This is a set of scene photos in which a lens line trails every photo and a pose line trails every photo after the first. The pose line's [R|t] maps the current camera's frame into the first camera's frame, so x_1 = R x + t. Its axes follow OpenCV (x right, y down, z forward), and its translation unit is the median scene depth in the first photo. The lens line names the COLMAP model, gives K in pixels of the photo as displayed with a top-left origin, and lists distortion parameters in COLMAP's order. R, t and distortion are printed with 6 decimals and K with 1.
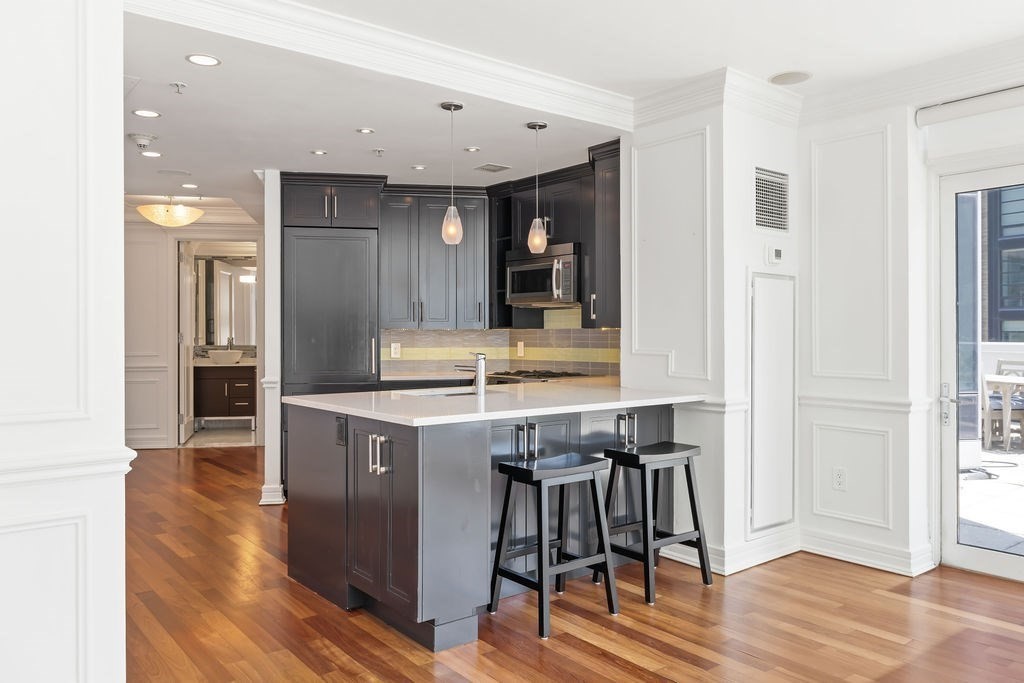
lens RADIAL K [[756.8, 0, 514.2], [0, 756.8, 332.2], [0, 0, 1]] dist [0.010463, 0.003918]
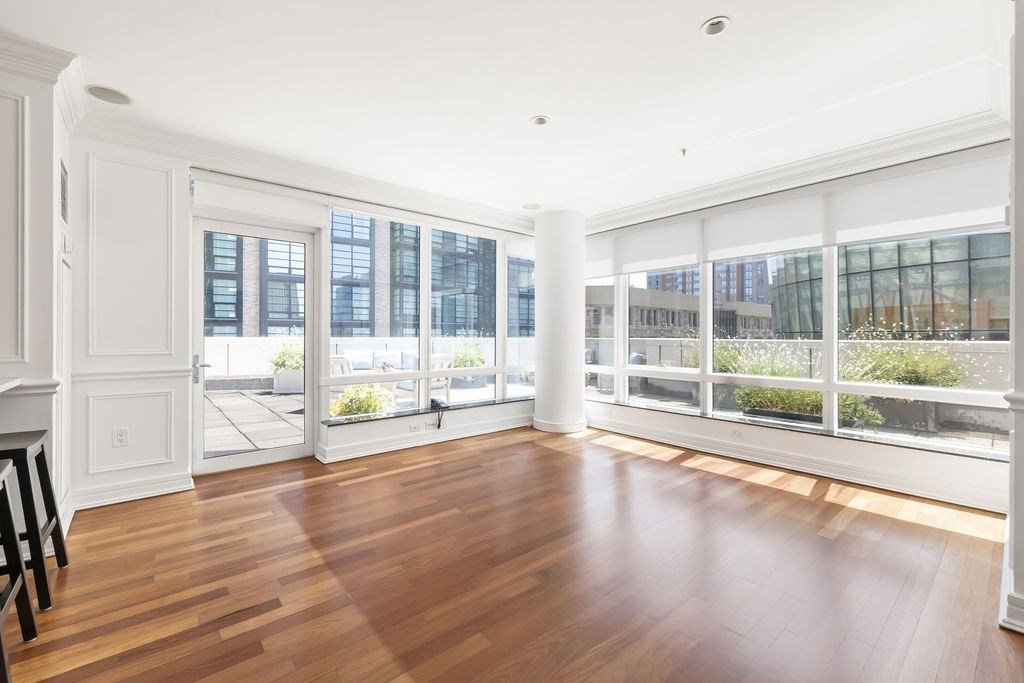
lens RADIAL K [[437.2, 0, 507.0], [0, 437.2, 334.9], [0, 0, 1]] dist [0.006868, -0.000307]
pose [[-0.018904, 0.000919, 0.999821, -0.310785], [-0.004724, 0.999988, -0.001008, 0.025818], [-0.999810, -0.004742, -0.018900, 0.404384]]
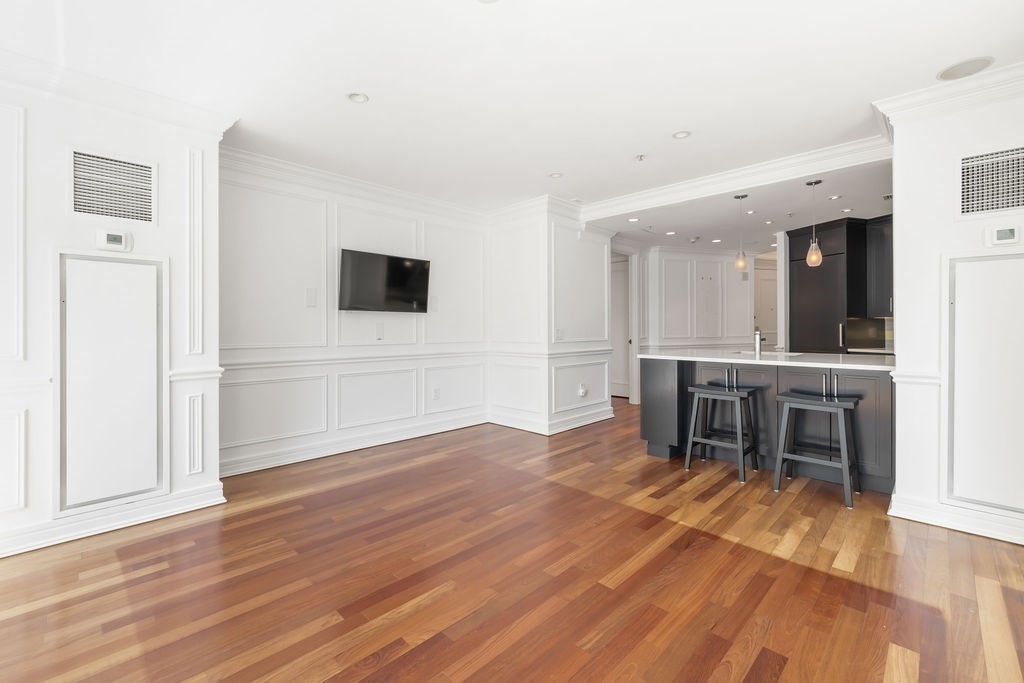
lens RADIAL K [[437.2, 0, 514.0], [0, 437.2, 325.4], [0, 0, 1]] dist [0.006868, -0.000307]
pose [[0.127443, -0.003585, -0.991839, 0.874710], [0.003746, 0.999988, -0.003134, 0.016137], [0.991839, -0.003316, 0.127455, 0.303981]]
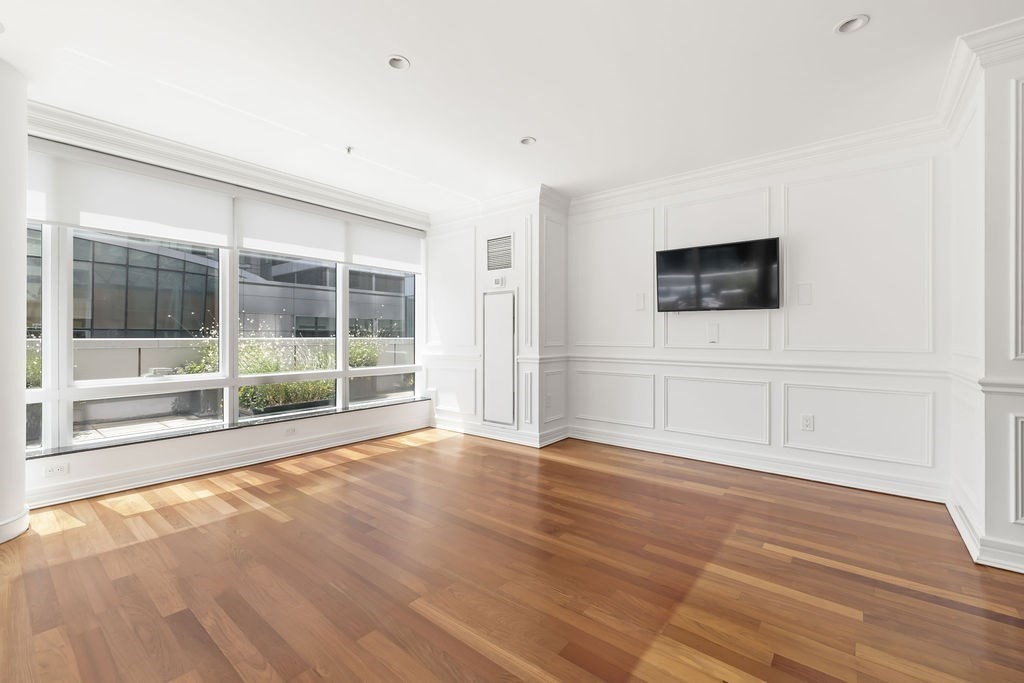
lens RADIAL K [[437.2, 0, 510.7], [0, 437.2, 340.4], [0, 0, 1]] dist [0.006868, -0.000307]
pose [[-0.977925, 0.002906, -0.208937, 0.391050], [0.001635, 0.999979, 0.006258, 0.034885], [0.208951, 0.005779, -0.977909, 0.937571]]
